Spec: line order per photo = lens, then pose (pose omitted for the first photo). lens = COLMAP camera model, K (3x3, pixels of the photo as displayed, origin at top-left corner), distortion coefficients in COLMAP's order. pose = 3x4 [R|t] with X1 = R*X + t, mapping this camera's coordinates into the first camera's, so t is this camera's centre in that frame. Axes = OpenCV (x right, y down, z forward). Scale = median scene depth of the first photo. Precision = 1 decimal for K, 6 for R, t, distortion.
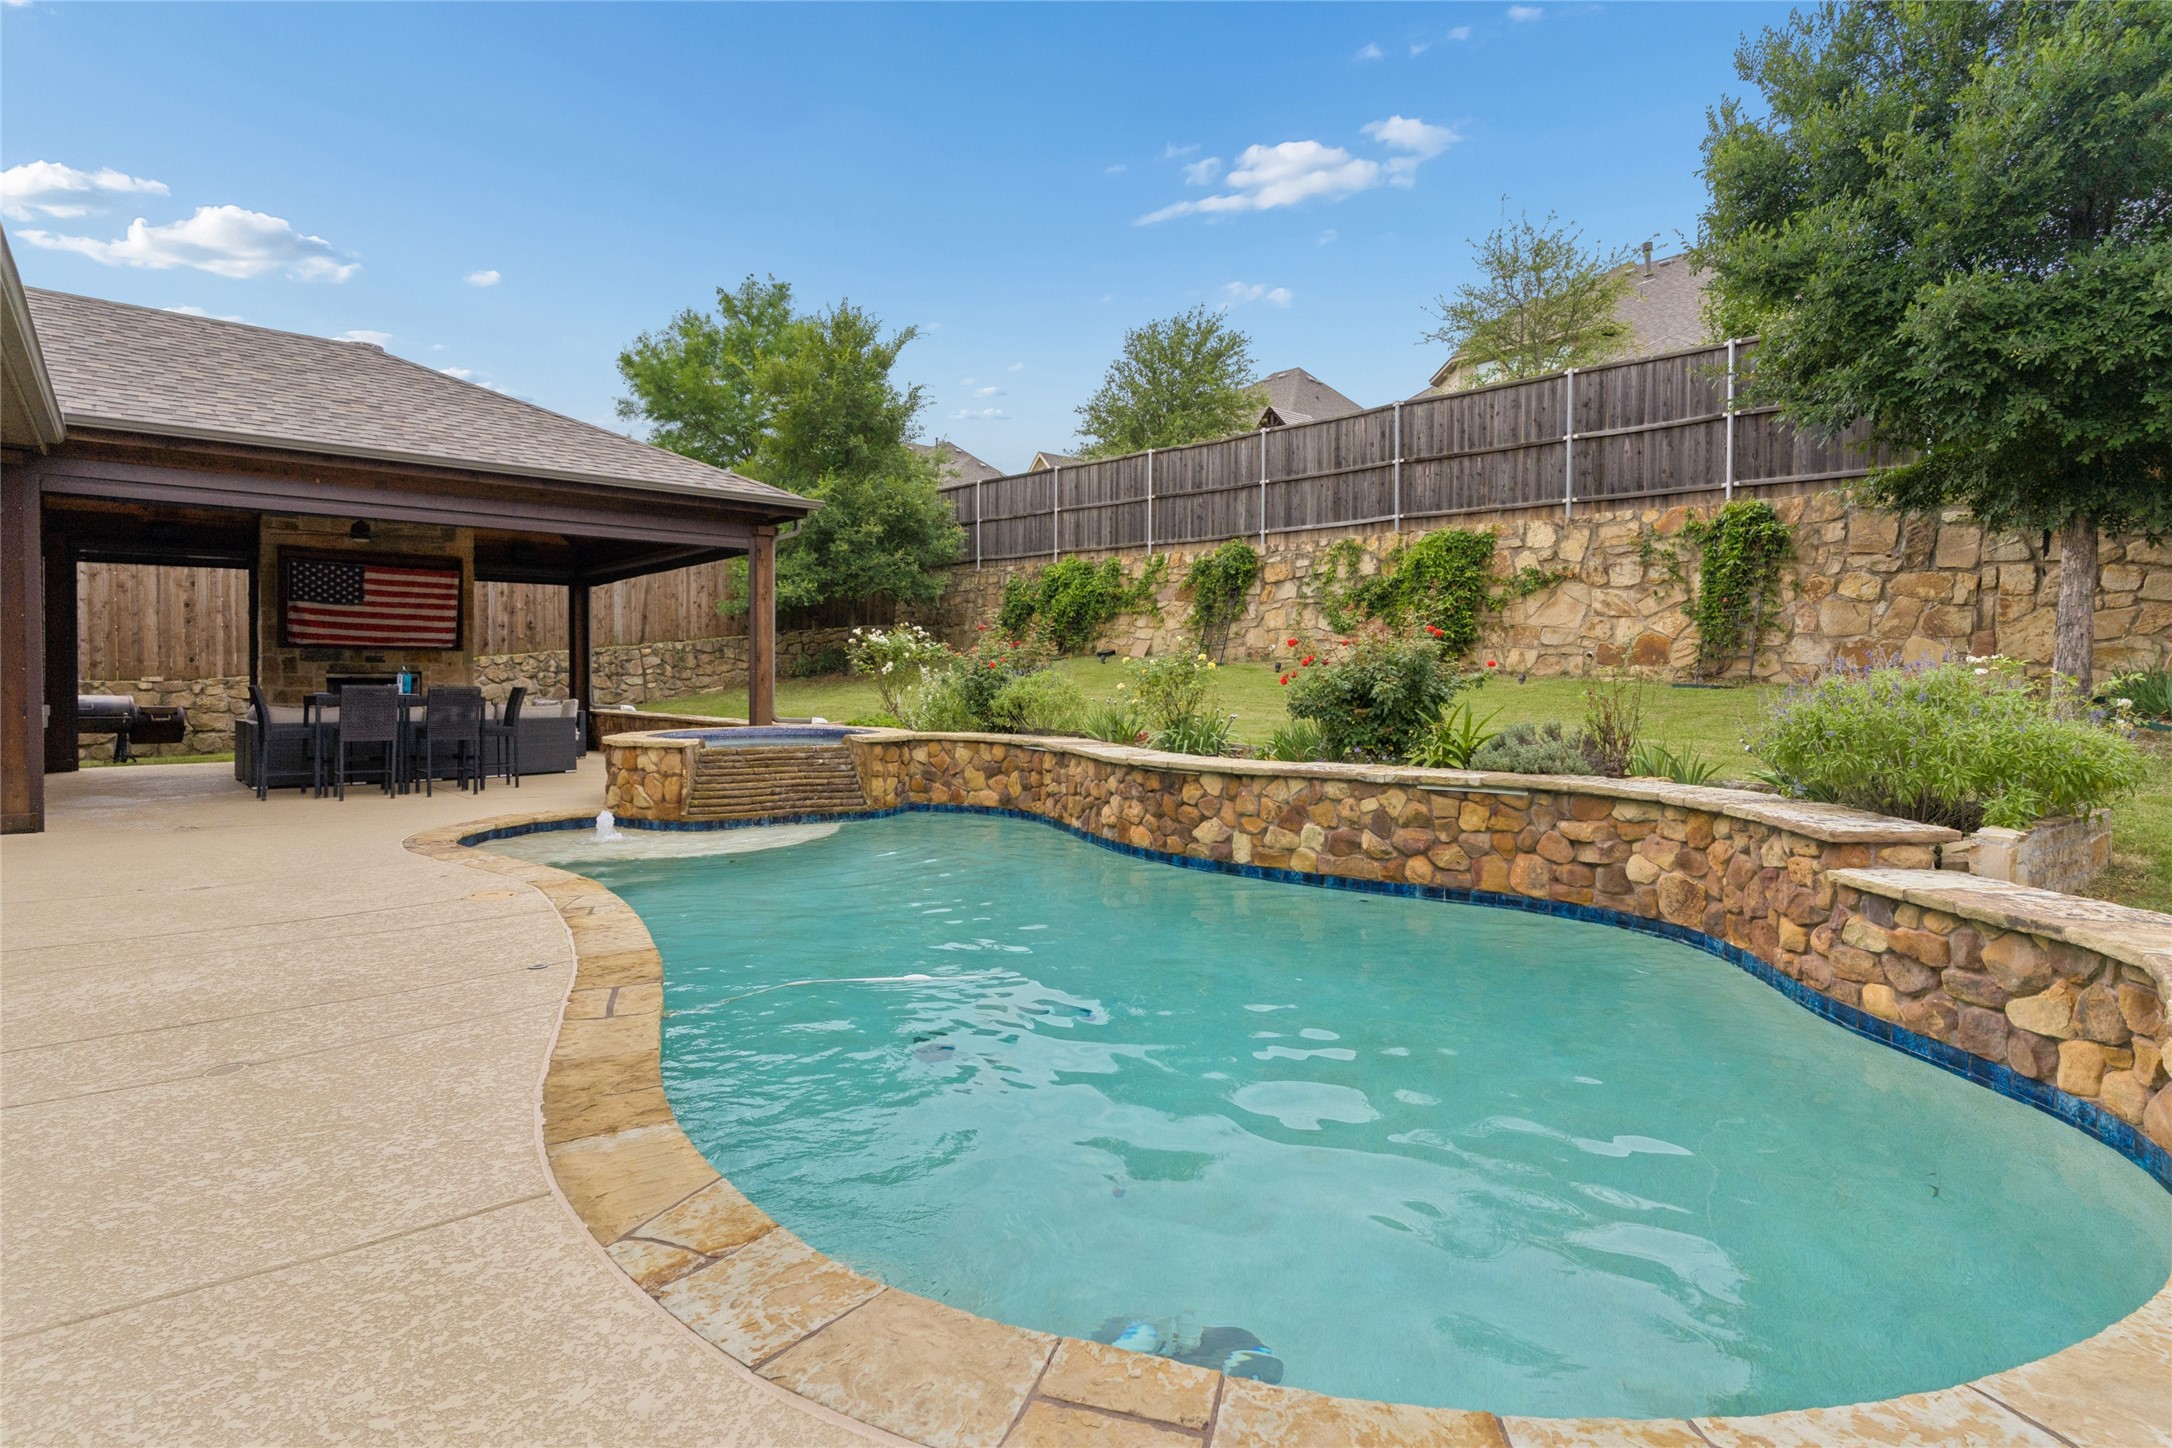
lens RADIAL K [[1050.7, 0, 1091.8], [0, 1050.7, 691.7], [0, 0, 1]] dist [0.000605, 0.001915]
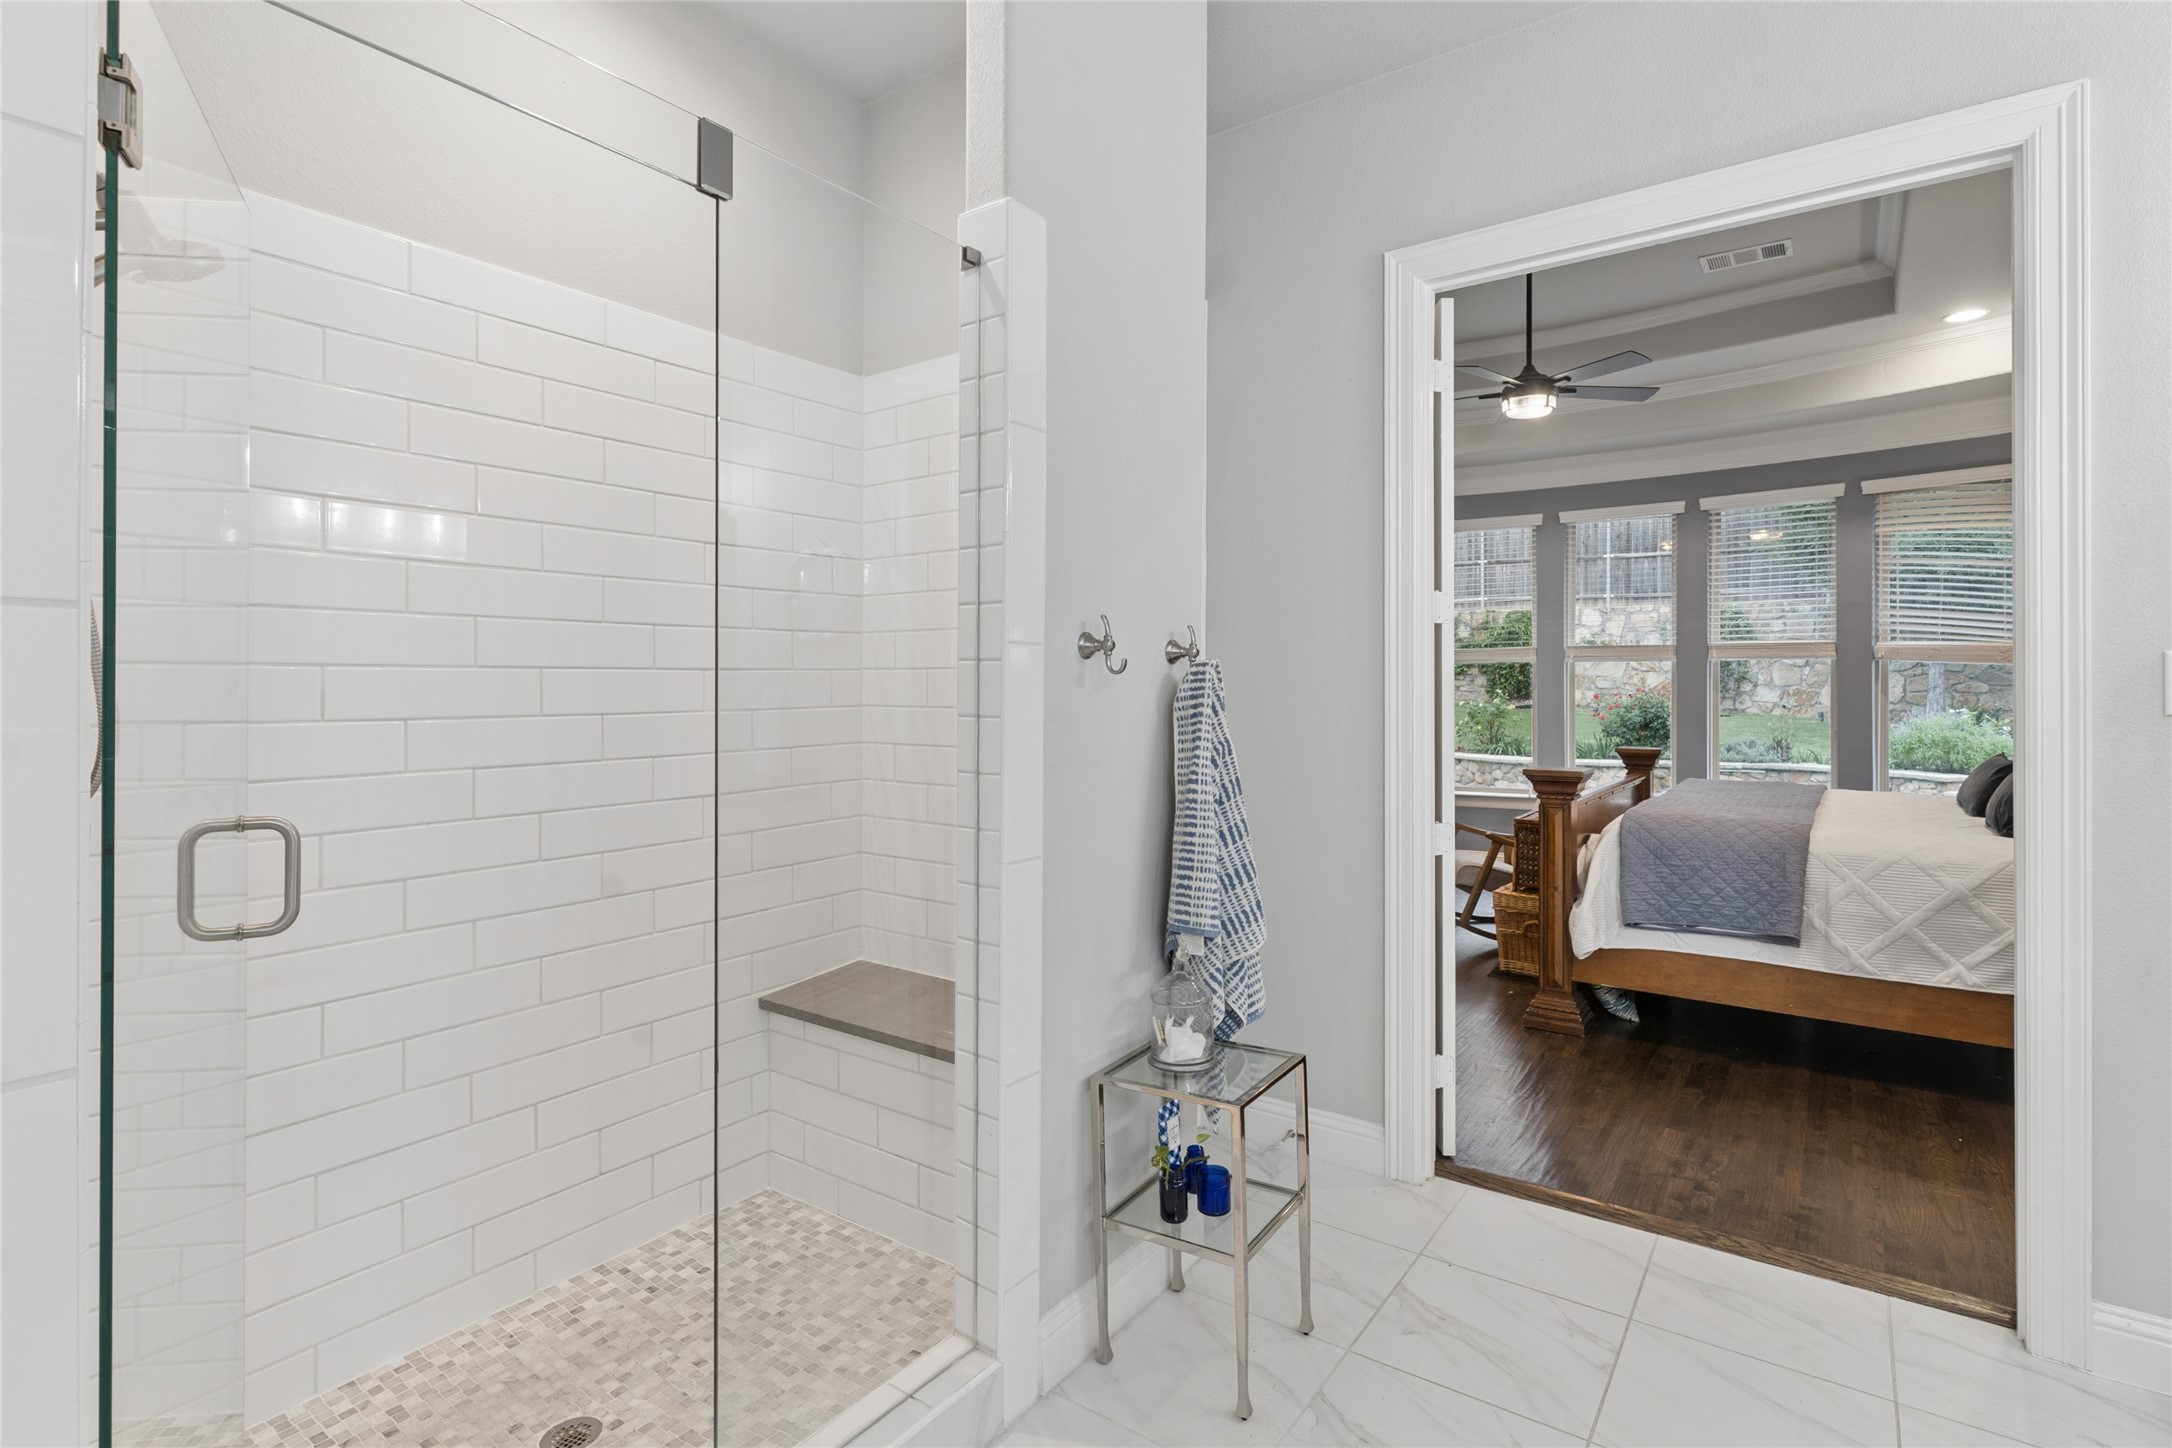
lens RADIAL K [[1050.7, 0, 1097.1], [0, 1050.7, 686.7], [0, 0, 1]] dist [0.000605, 0.001915]
pose [[0.976471, 0.001561, 0.215644, -0.604620], [0.002849, 0.999793, -0.020141, -0.015826], [-0.215631, 0.020281, 0.976264, -0.352678]]
